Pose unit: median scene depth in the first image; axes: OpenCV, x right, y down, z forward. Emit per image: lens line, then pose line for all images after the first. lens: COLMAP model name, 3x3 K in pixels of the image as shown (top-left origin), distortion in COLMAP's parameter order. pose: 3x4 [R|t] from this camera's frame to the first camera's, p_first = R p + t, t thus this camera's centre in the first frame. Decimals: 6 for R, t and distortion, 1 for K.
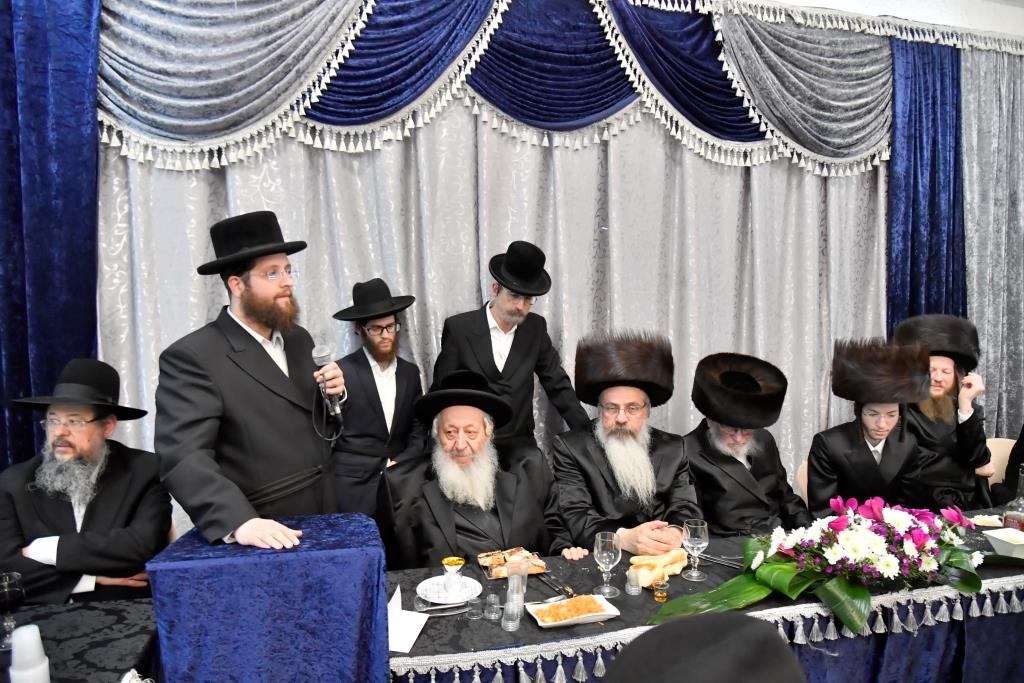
lens RADIAL K [[679.1, 0, 503.5], [0, 679.1, 362.3], [0, 0, 1]] dist [-0.002129, 0.002438]
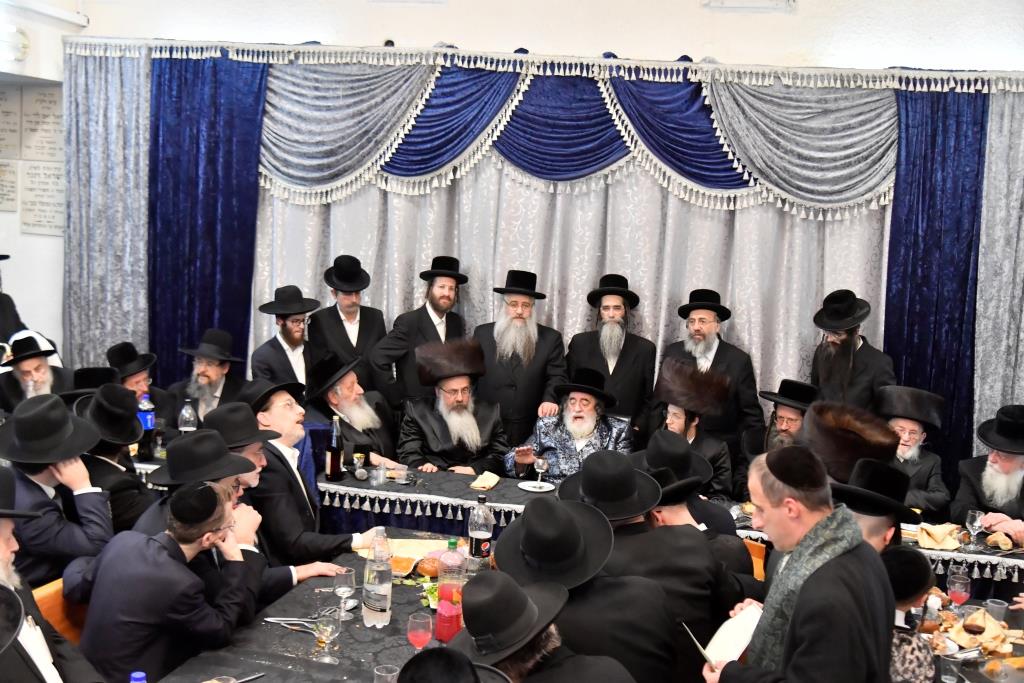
lens RADIAL K [[1136.7, 0, 512.2], [0, 1136.7, 333.6], [0, 0, 1]] dist [0.087778, 0.000000]
pose [[0.903995, 0.097650, -0.416242, 0.954790], [-0.094360, 0.995129, 0.028524, -0.111336], [0.417000, 0.013491, 0.908807, -1.022744]]
